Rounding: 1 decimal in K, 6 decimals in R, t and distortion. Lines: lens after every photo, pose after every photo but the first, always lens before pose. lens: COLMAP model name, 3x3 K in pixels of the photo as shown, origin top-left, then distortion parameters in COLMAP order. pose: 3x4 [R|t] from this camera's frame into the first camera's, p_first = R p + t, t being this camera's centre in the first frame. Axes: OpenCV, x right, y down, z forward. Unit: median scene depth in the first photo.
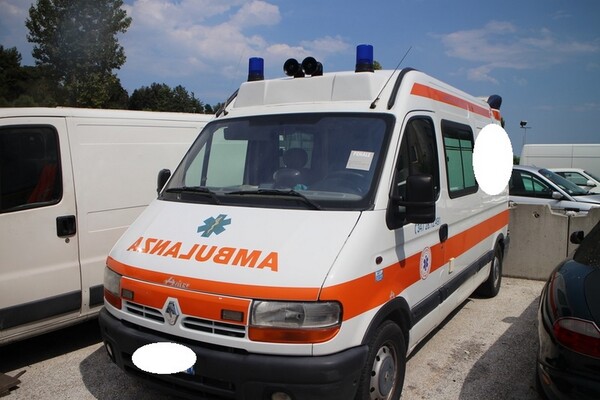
lens RADIAL K [[526.9, 0, 303.1], [0, 526.9, 200.9], [0, 0, 1]] dist [-0.147830, 0.118303]
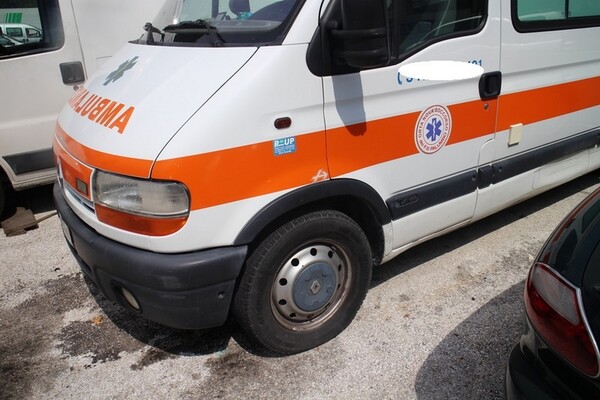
lens RADIAL K [[496.8, 0, 304.7], [0, 496.8, 199.5], [0, 0, 1]] dist [-0.154321, 0.111196]
pose [[0.907907, 0.112853, -0.403694, 0.334291], [0.011658, 0.955905, 0.293444, 0.018229], [0.419010, -0.271126, 0.866557, 0.351139]]
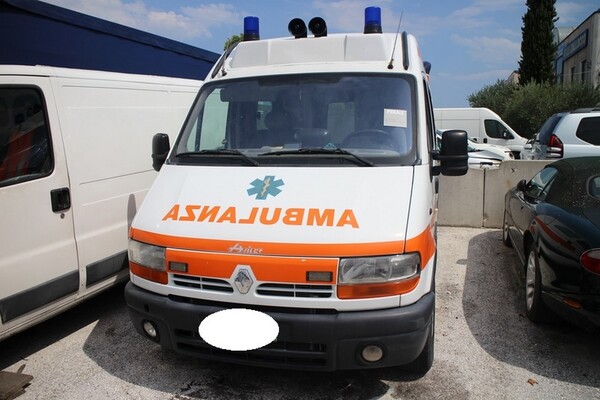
lens RADIAL K [[496.8, 0, 304.7], [0, 496.8, 199.5], [0, 0, 1]] dist [-0.154321, 0.111196]
pose [[0.963506, -0.057138, 0.261516, -0.280086], [0.039782, 0.996669, 0.071190, 0.005959], [-0.264713, -0.058188, 0.962570, 0.085473]]
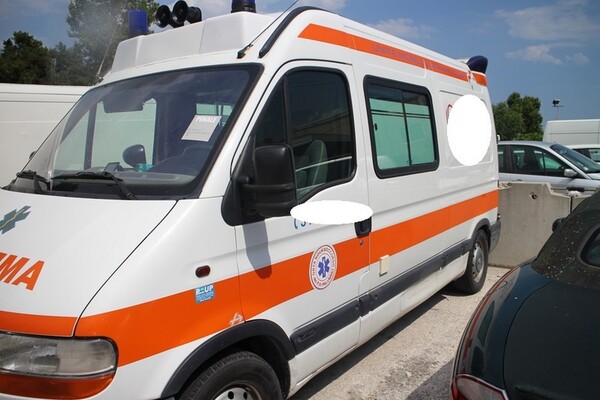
lens RADIAL K [[496.8, 0, 304.7], [0, 496.8, 199.5], [0, 0, 1]] dist [-0.154321, 0.111196]
pose [[0.996006, -0.012966, -0.088338, 0.260449], [0.015980, 0.999311, 0.033499, -0.000065], [0.087842, -0.034777, 0.995527, 0.292882]]
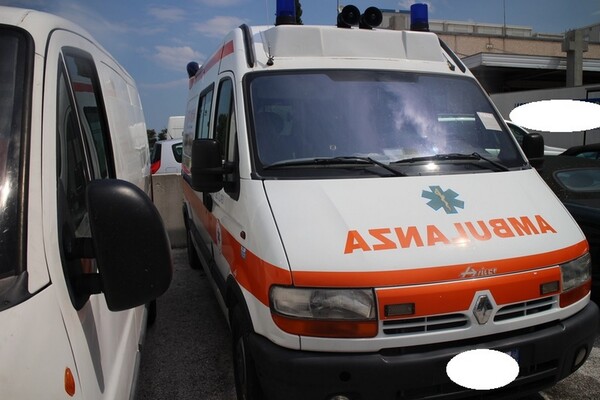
lens RADIAL K [[526.9, 0, 303.1], [0, 526.9, 200.9], [0, 0, 1]] dist [-0.147830, 0.118303]
pose [[0.676134, -0.112142, 0.728194, -0.754129], [0.079738, 0.993681, 0.078990, -0.027011], [-0.732451, 0.004657, 0.680804, 0.497217]]
